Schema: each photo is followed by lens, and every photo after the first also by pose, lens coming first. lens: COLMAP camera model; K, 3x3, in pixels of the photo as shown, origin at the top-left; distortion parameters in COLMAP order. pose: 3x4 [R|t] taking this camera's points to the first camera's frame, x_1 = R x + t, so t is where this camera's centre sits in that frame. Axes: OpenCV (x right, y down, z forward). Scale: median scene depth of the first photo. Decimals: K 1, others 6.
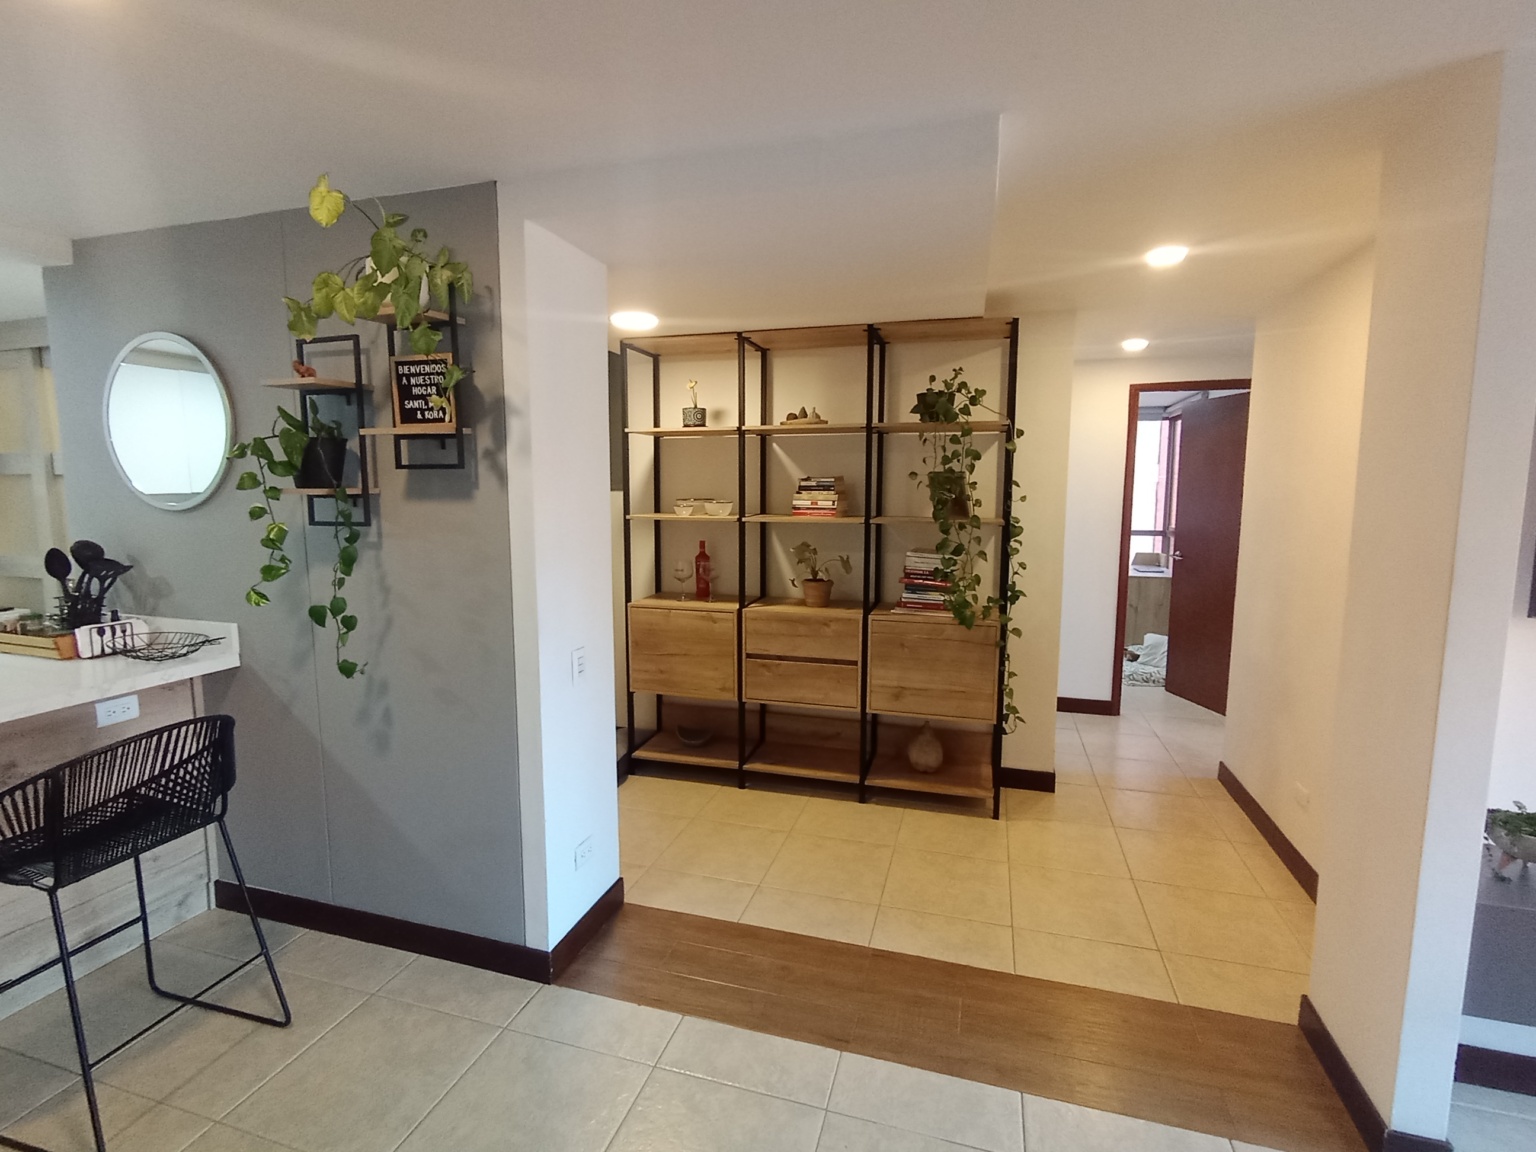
lens RADIAL K [[734.4, 0, 767.7], [0, 734.4, 574.0], [0, 0, 1]] dist [-0.001492, 0.000269]
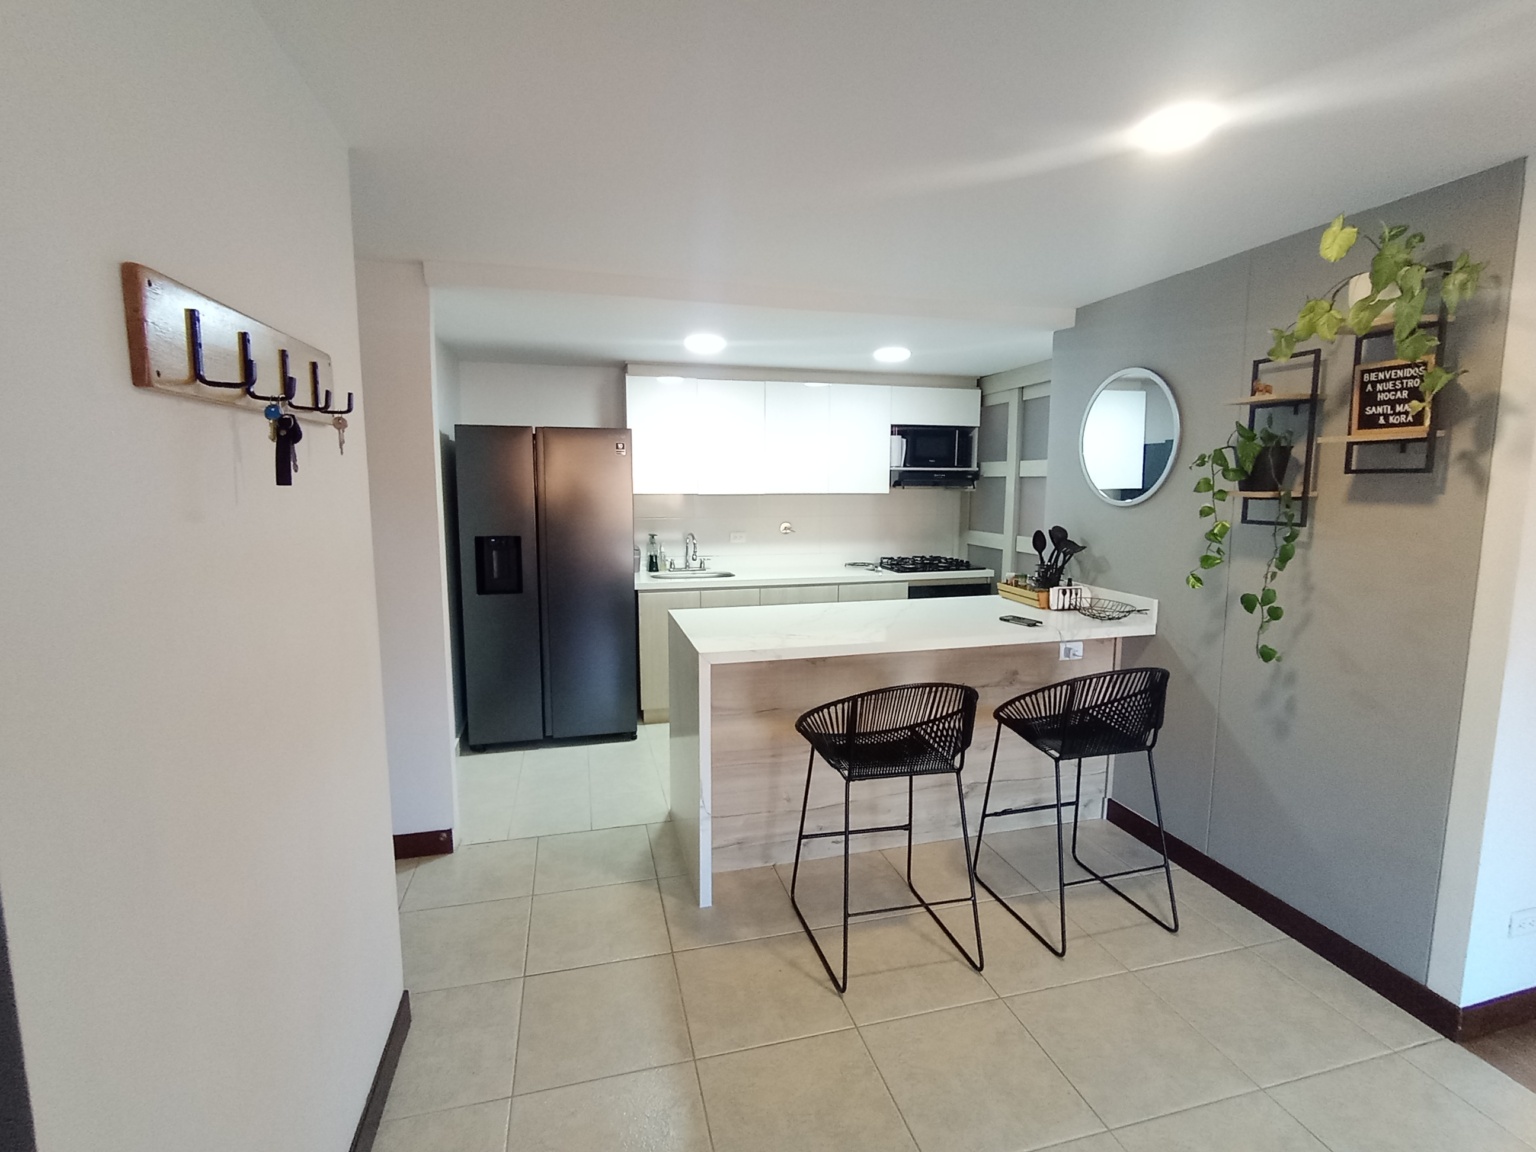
lens RADIAL K [[734.4, 0, 767.7], [0, 734.4, 574.0], [0, 0, 1]] dist [-0.001492, 0.000269]
pose [[0.530587, 0.106910, -0.840861, -0.050122], [-0.100240, 0.992967, 0.062997, 0.014689], [0.841683, 0.050863, 0.537572, -0.241534]]
